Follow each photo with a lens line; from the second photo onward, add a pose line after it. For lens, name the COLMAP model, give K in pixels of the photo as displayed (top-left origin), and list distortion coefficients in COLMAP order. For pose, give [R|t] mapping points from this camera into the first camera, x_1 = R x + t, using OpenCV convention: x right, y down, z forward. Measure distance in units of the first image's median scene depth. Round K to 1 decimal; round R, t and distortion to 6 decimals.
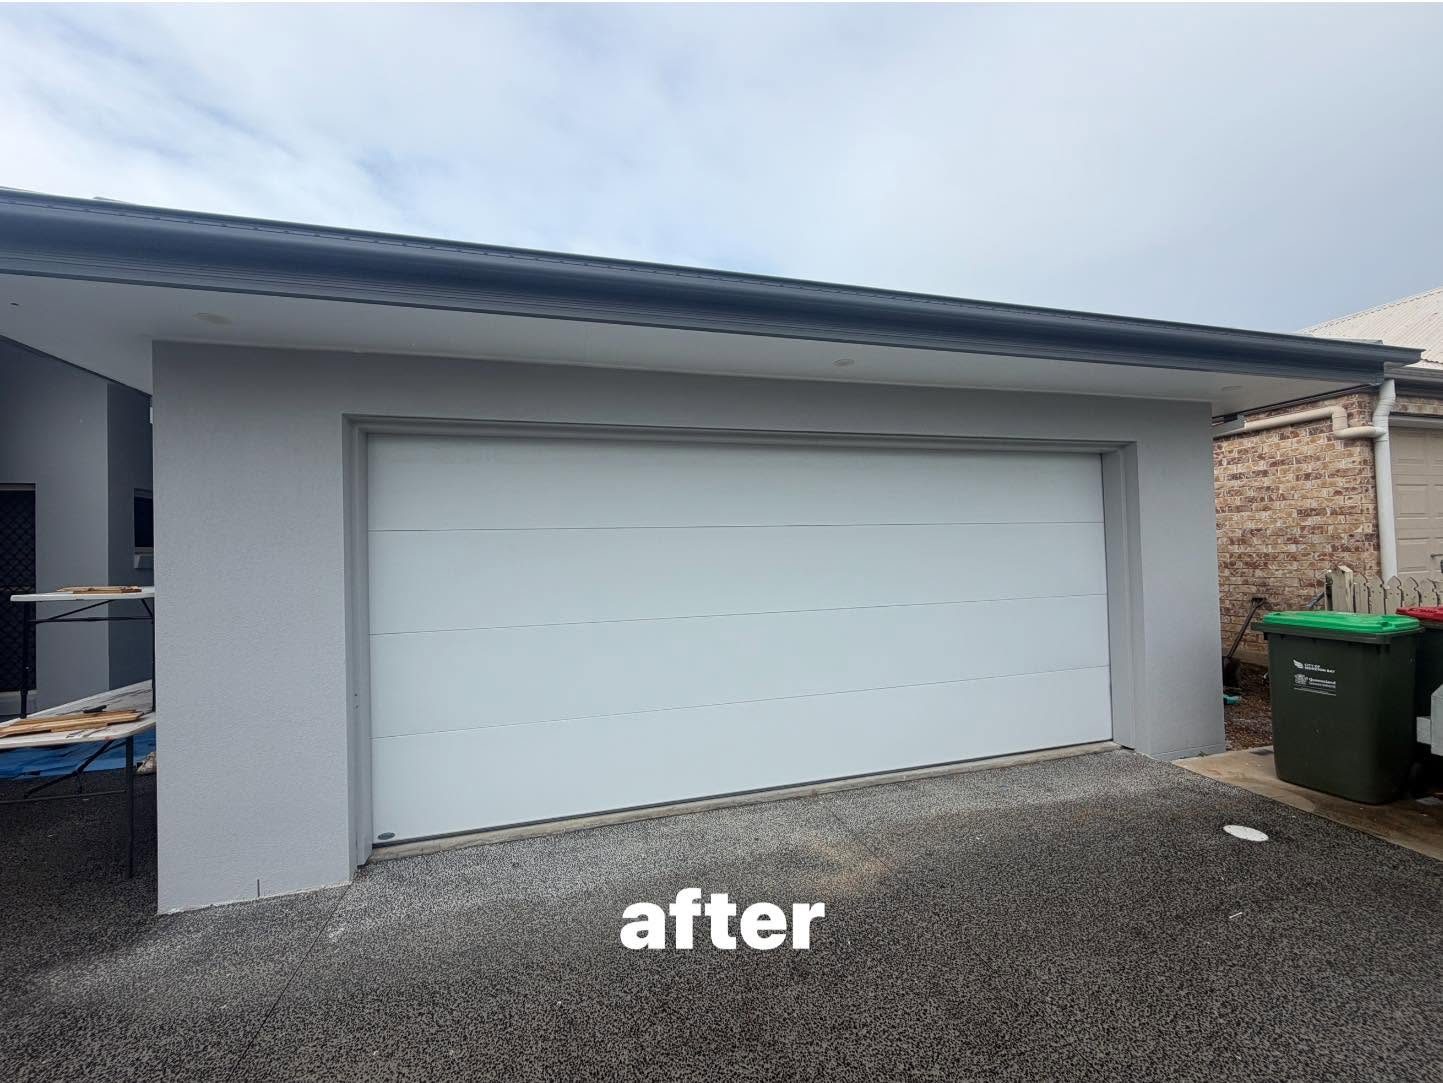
lens RADIAL K [[578.7, 0, 721.5], [0, 578.7, 541.5], [0, 0, 1]] dist [0.001273, -0.000366]
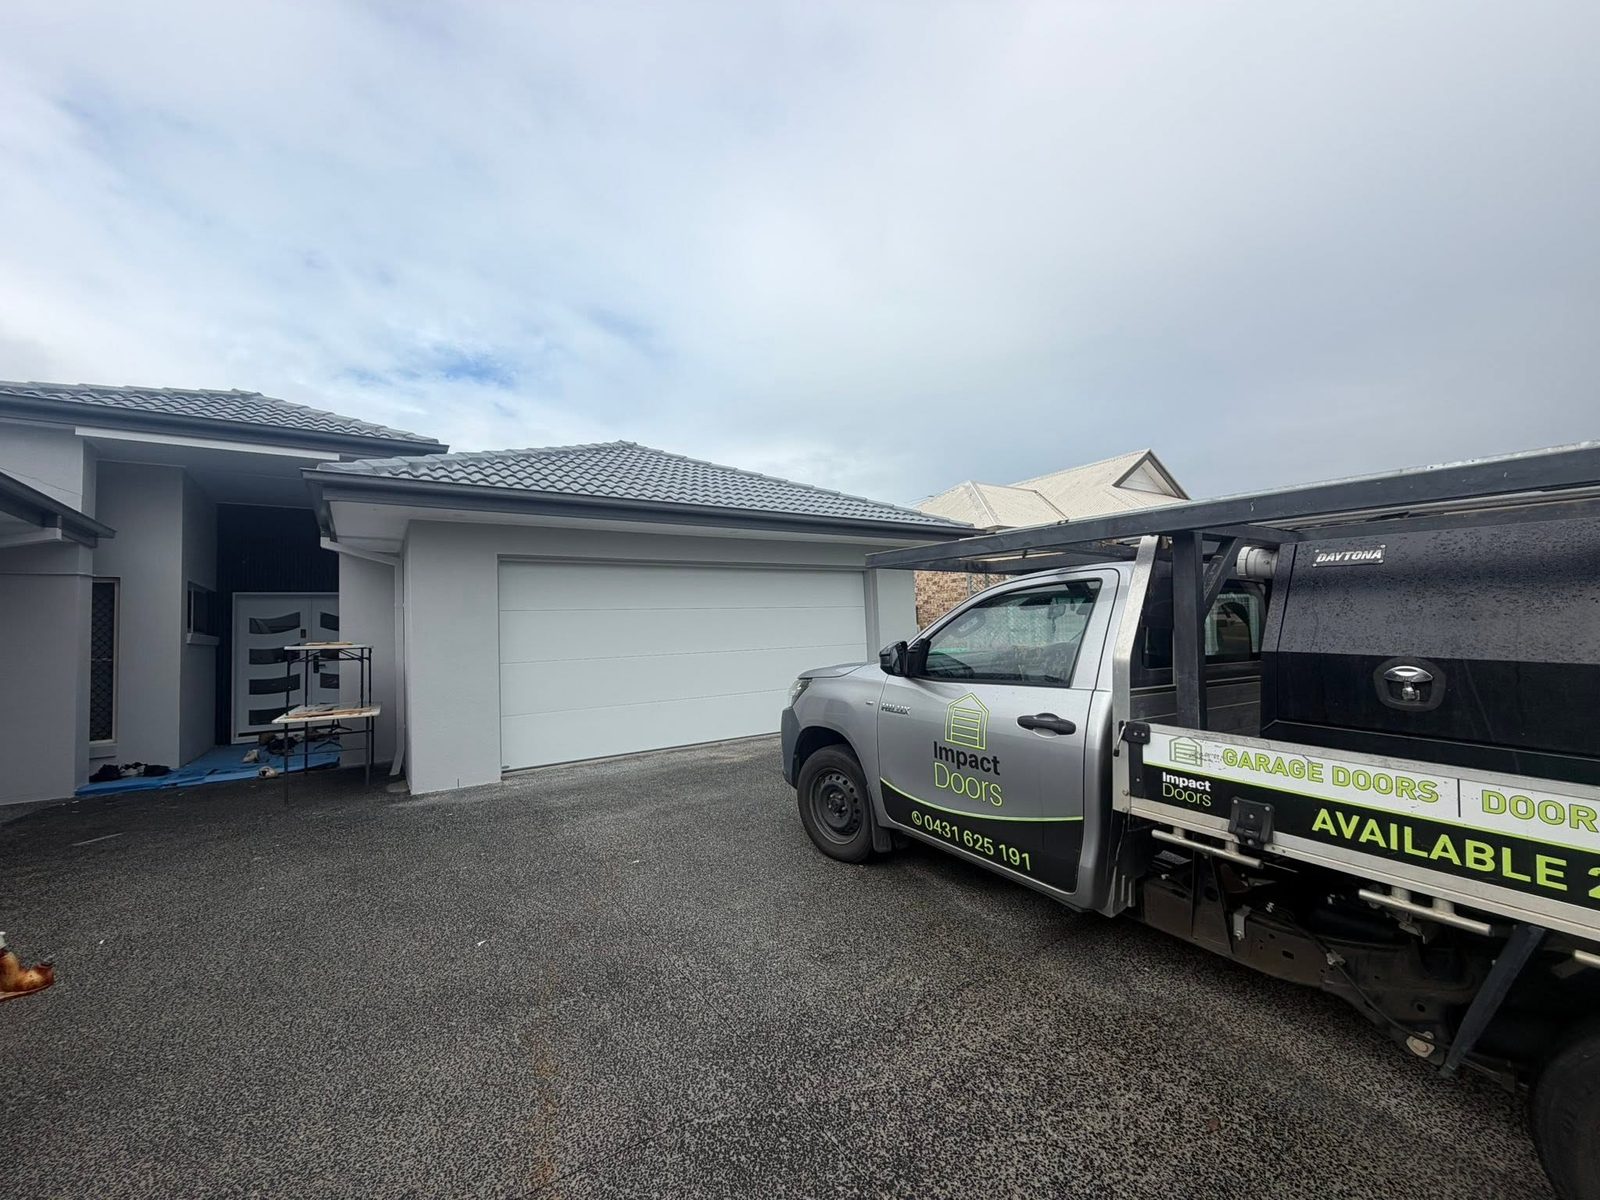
lens RADIAL K [[641.7, 0, 800.0], [0, 641.7, 600.0], [0, 0, 1]] dist [0.001273, -0.000366]
pose [[0.949200, 0.003027, 0.314658, -0.189830], [0.011761, 0.998914, -0.045087, 0.032826], [-0.314453, 0.046497, 0.948134, -0.824775]]
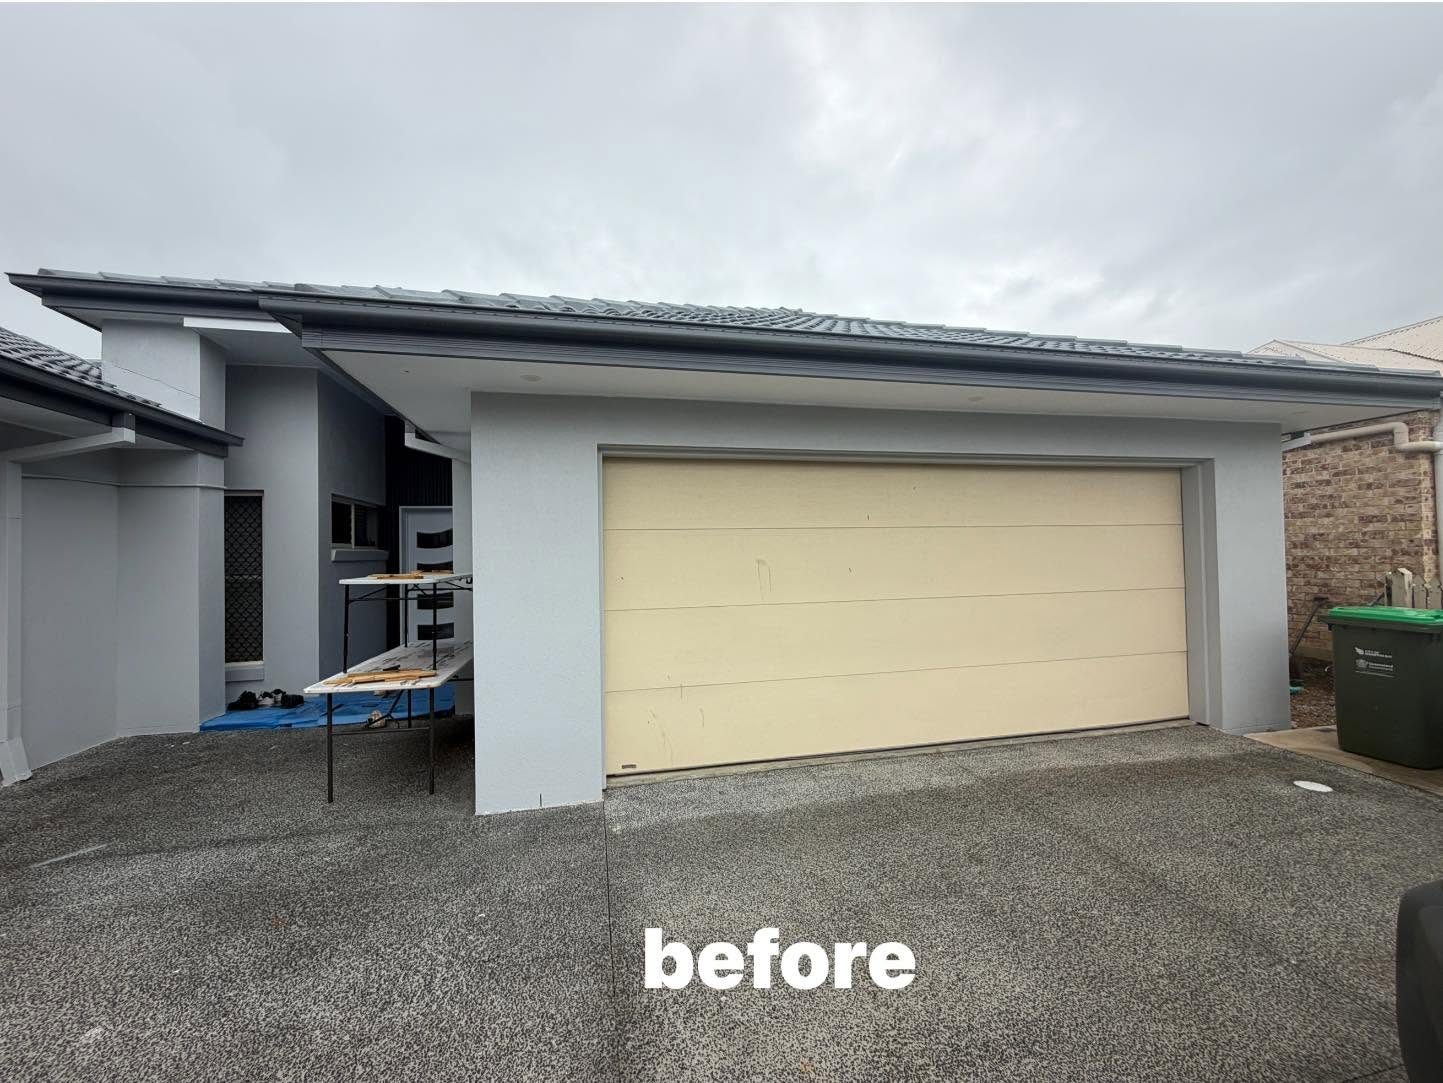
lens RADIAL K [[581.6, 0, 721.5], [0, 581.6, 541.5], [0, 0, 1]] dist [-0.000060, 0.000819]
pose [[0.998883, 0.007293, -0.046690, -0.168386], [-0.007178, 0.999971, 0.002621, -0.002696], [0.046707, -0.002283, 0.998906, -0.165786]]
